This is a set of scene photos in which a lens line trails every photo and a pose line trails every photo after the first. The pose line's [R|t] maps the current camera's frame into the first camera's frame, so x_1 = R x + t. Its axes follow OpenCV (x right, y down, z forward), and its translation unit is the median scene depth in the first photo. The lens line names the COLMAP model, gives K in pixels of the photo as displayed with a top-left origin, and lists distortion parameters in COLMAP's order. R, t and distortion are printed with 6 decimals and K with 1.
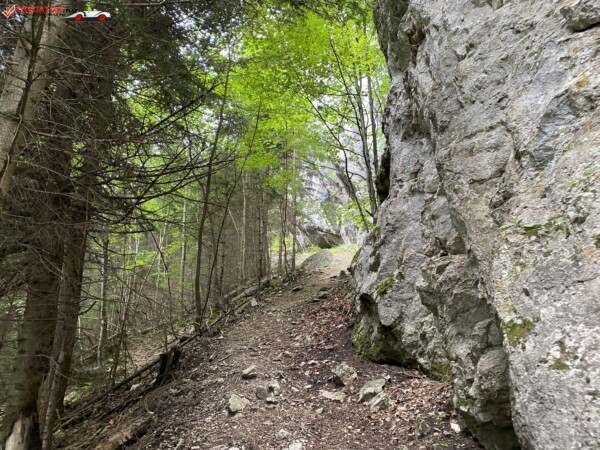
lens RADIAL K [[457.7, 0, 300.4], [0, 457.7, 225.8], [0, 0, 1]] dist [0.024803, -0.025406]
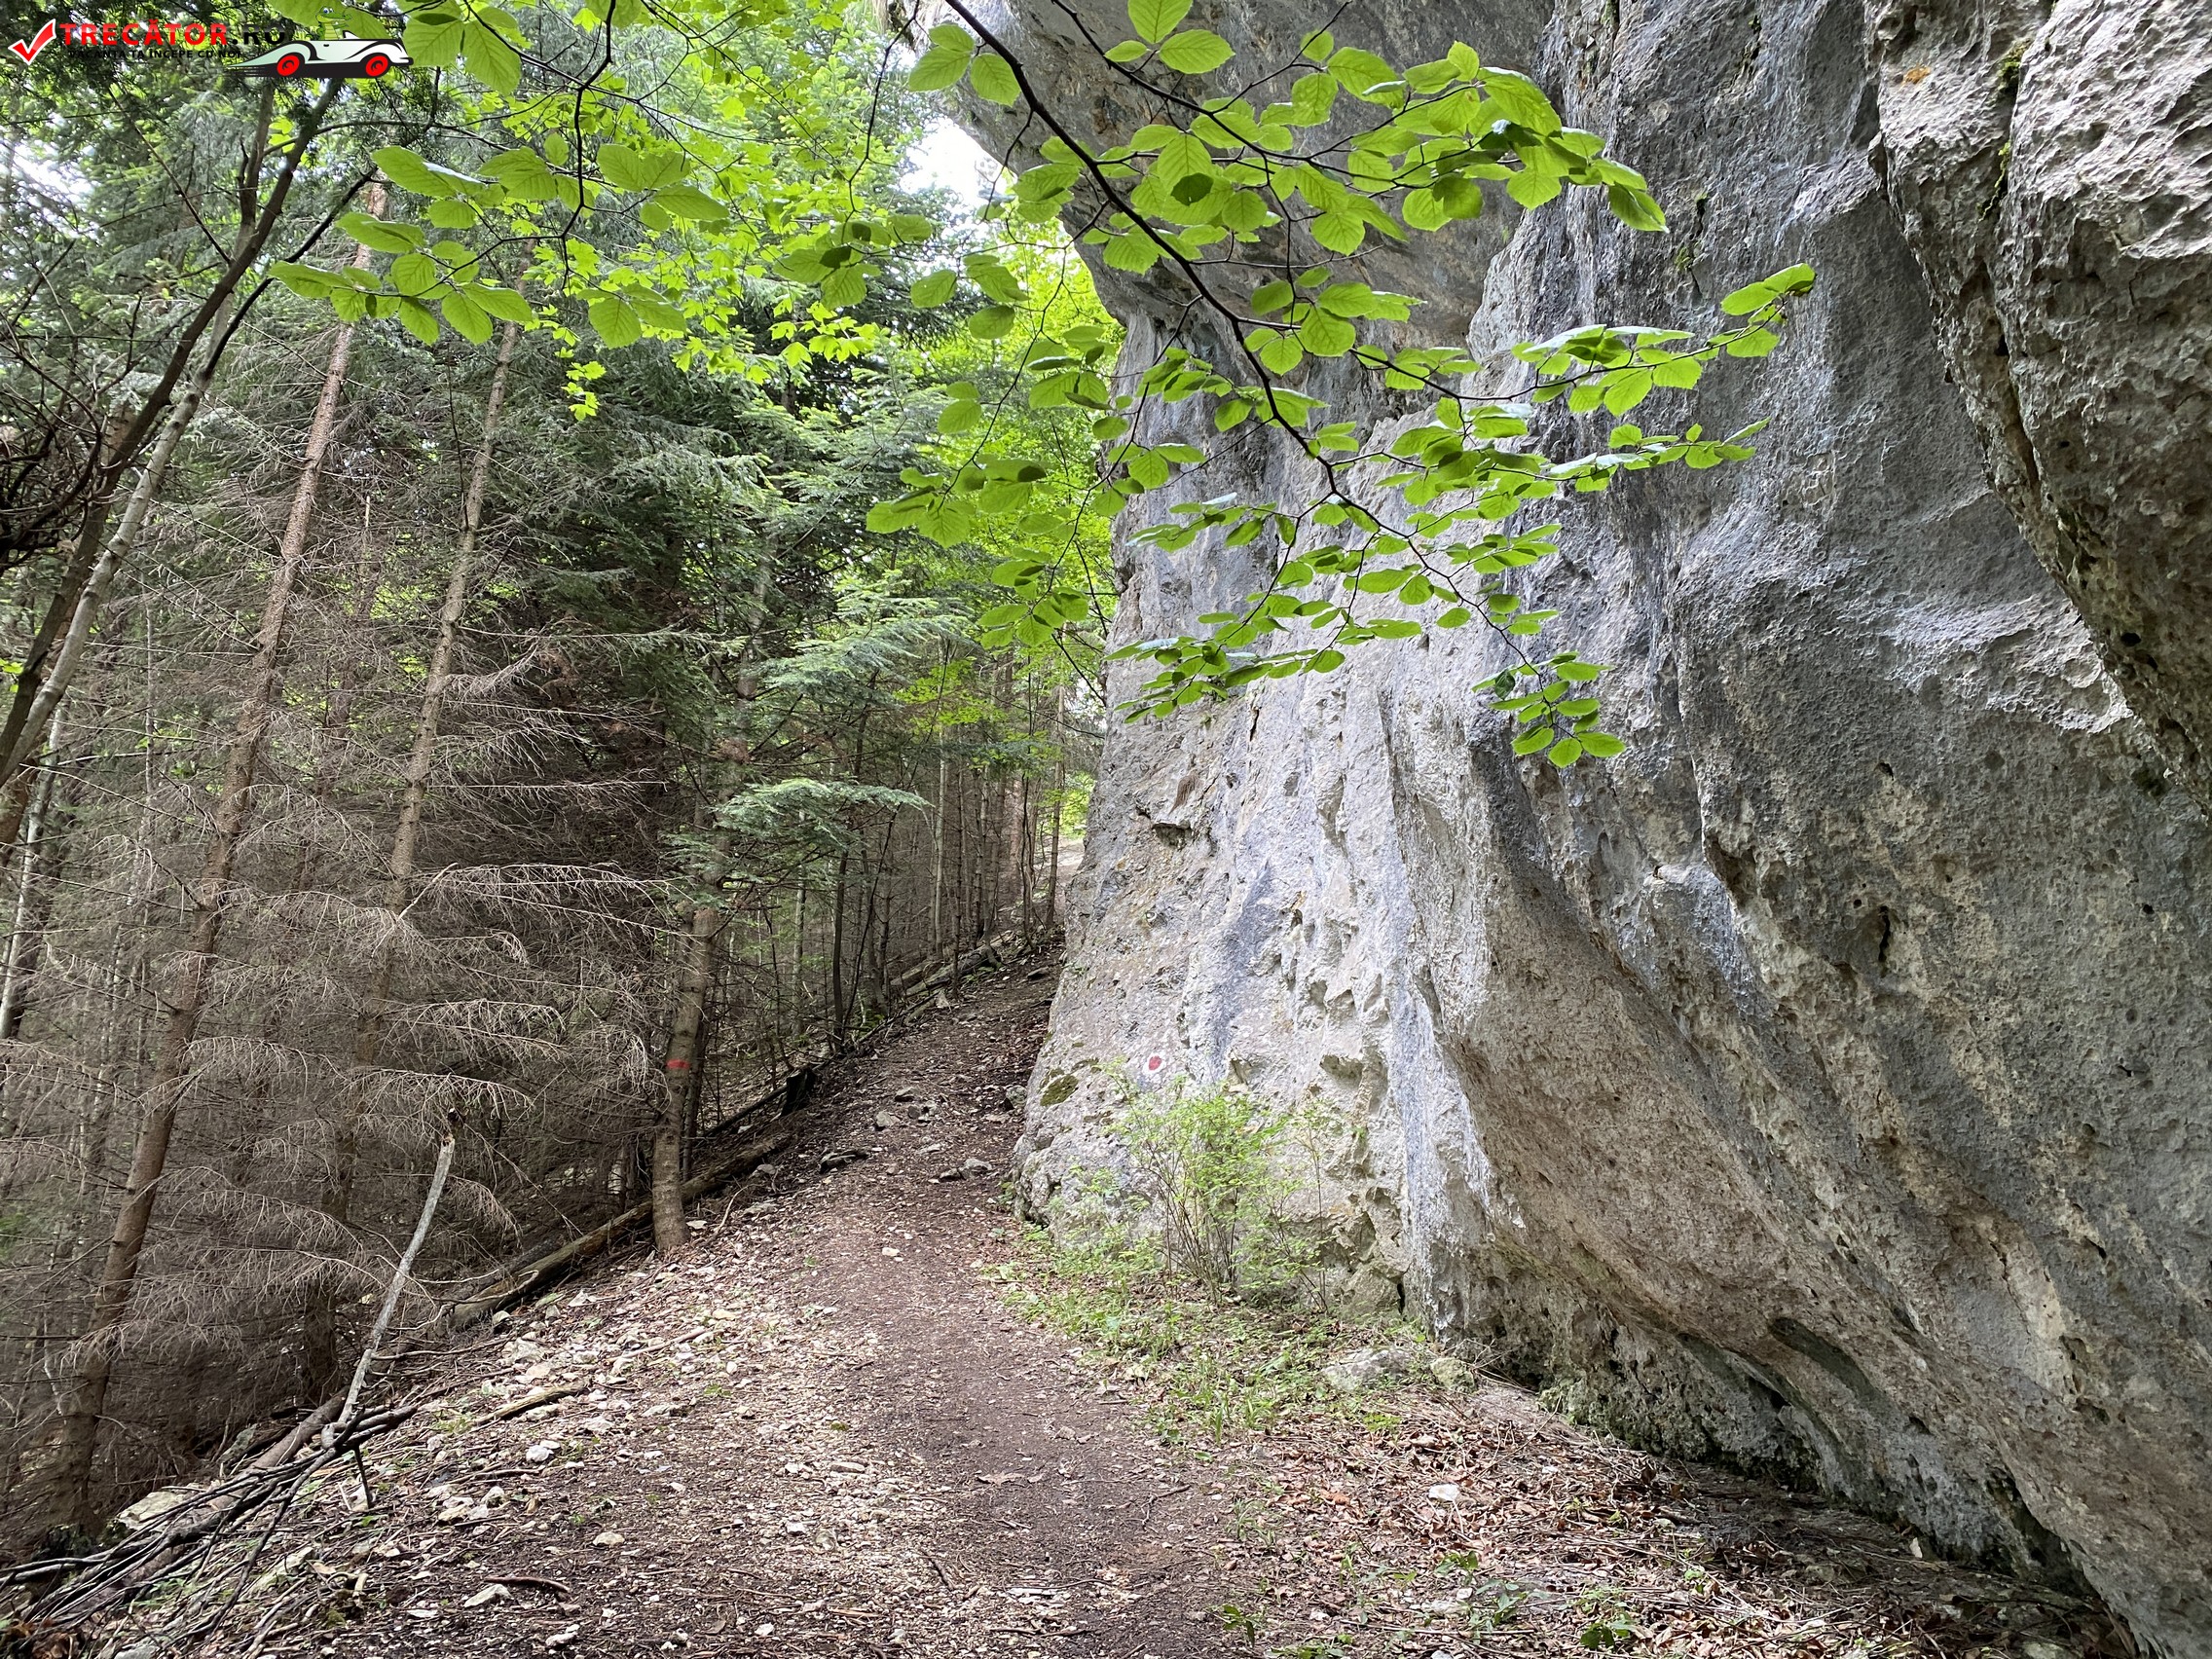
lens RADIAL K [[1687.4, 0, 1105.5], [0, 1687.4, 826.3], [0, 0, 1]] dist [0.024803, -0.025406]
pose [[0.998481, 0.013702, -0.053366, 0.197381], [-0.009796, 0.997300, 0.072776, -0.185953], [0.054219, -0.072143, 0.995920, -0.956162]]
